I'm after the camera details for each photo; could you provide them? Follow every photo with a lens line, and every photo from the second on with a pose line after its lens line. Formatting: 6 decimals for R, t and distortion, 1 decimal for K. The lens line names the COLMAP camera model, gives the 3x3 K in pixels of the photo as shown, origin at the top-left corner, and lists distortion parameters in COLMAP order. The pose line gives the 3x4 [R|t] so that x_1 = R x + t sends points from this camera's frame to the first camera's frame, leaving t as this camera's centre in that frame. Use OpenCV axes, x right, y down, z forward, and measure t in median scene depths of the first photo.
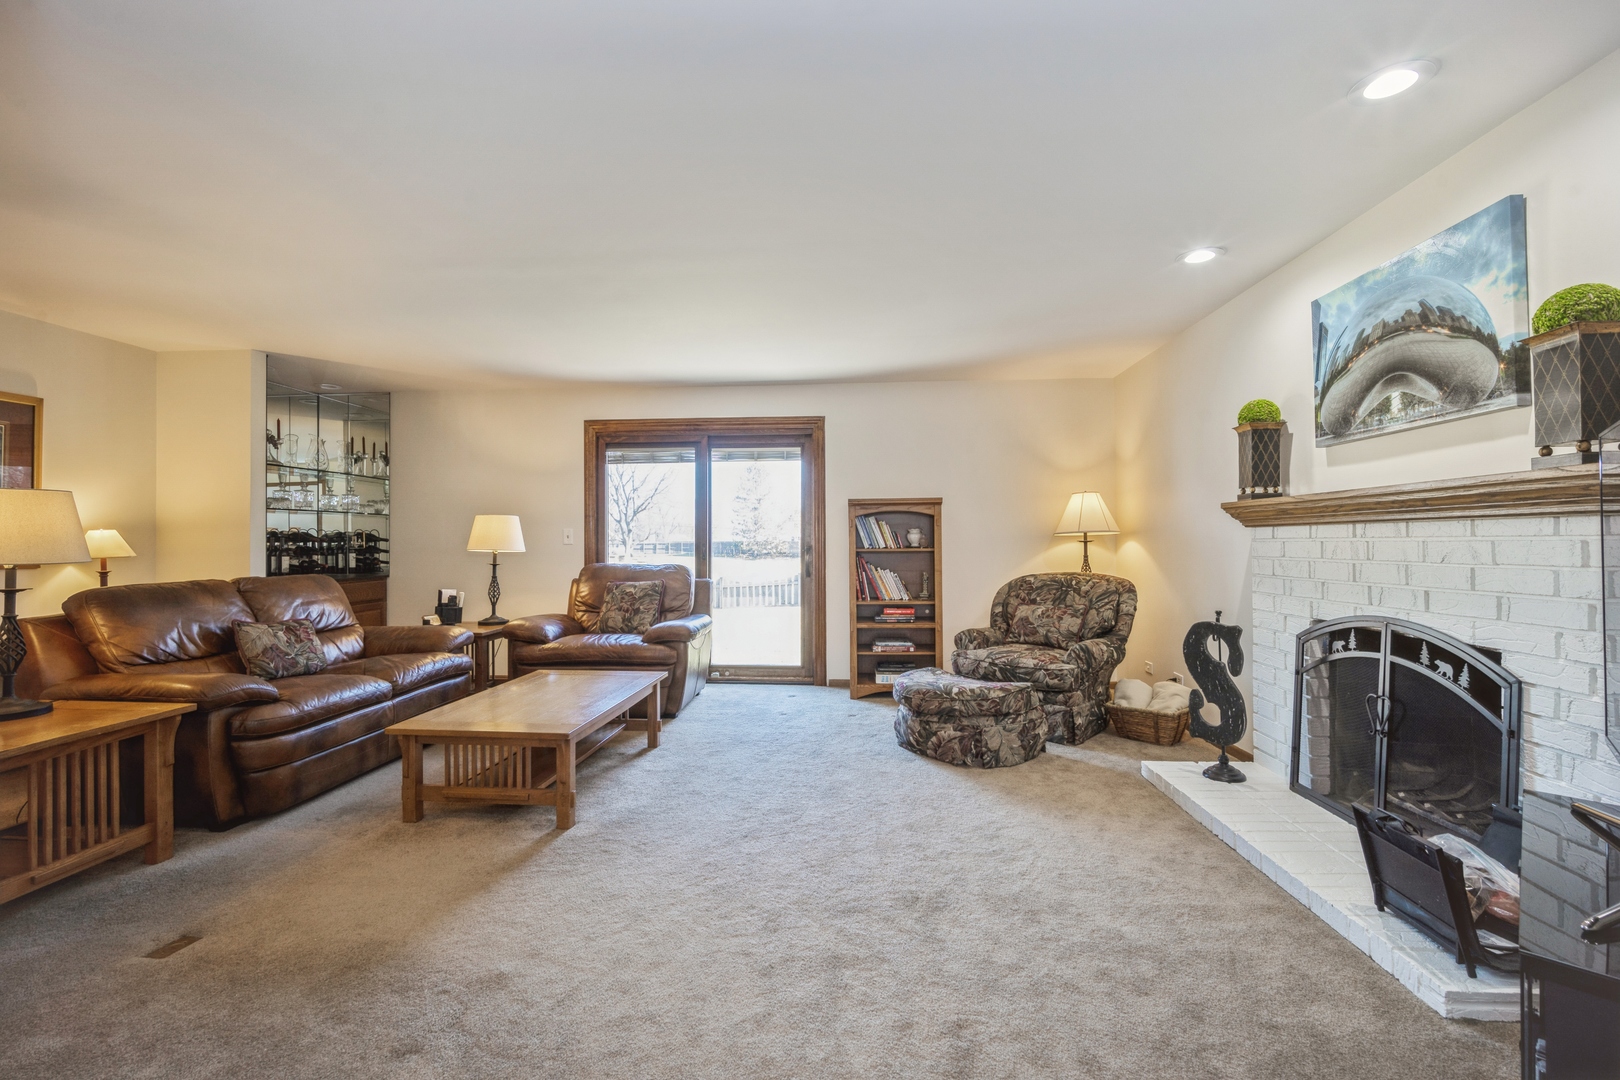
lens RADIAL K [[704.9, 0, 817.4], [0, 704.9, 554.2], [0, 0, 1]] dist [-0.014688, 0.005834]
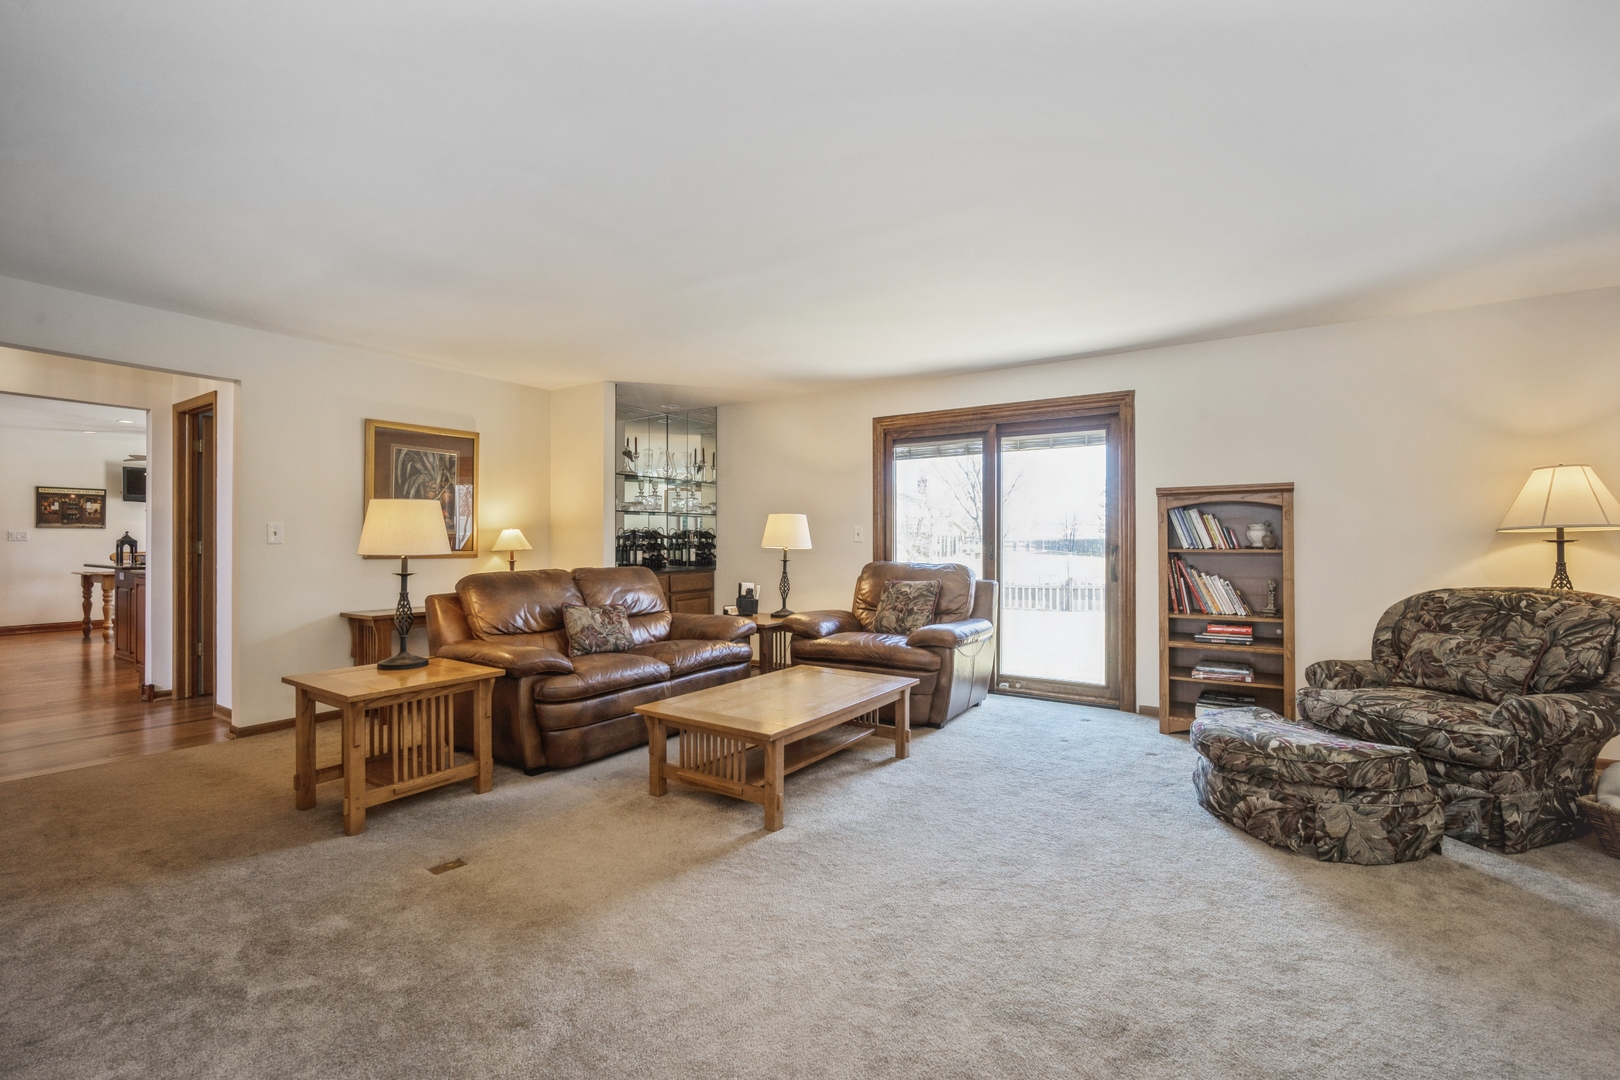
lens RADIAL K [[704.9, 0, 817.4], [0, 704.9, 554.2], [0, 0, 1]] dist [-0.014688, 0.005834]
pose [[0.870986, 0.012987, -0.491136, 0.128122], [-0.011215, 0.999916, 0.006551, -0.003155], [0.491179, -0.000198, 0.871058, 0.124195]]
